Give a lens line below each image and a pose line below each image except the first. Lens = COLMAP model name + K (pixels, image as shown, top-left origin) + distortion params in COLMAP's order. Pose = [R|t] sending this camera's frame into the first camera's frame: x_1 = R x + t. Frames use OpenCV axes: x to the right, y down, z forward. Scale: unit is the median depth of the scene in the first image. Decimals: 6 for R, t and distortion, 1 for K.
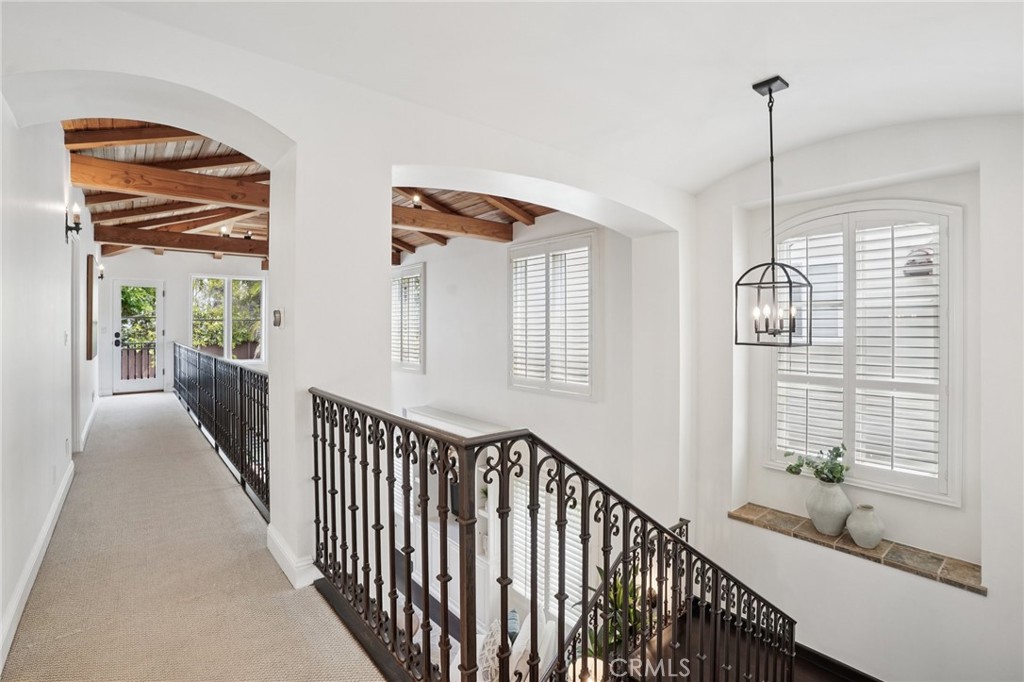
lens RADIAL K [[477.1, 0, 516.8], [0, 477.1, 328.2], [0, 0, 1]] dist [-0.089256, 0.032209]
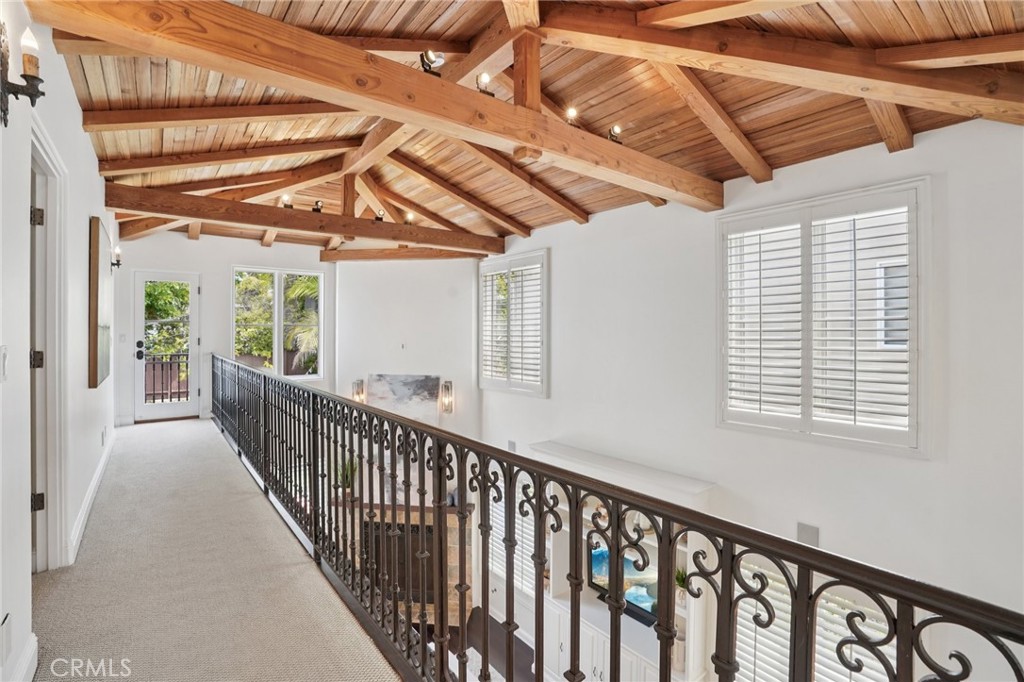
lens RADIAL K [[475.2, 0, 513.0], [0, 475.2, 337.3], [0, 0, 1]] dist [-0.076242, 0.025096]
pose [[0.999125, 0.003276, -0.041687, -0.213395], [-0.003118, 0.999988, 0.003852, -0.001329], [0.041699, -0.003719, 0.999123, 0.248771]]
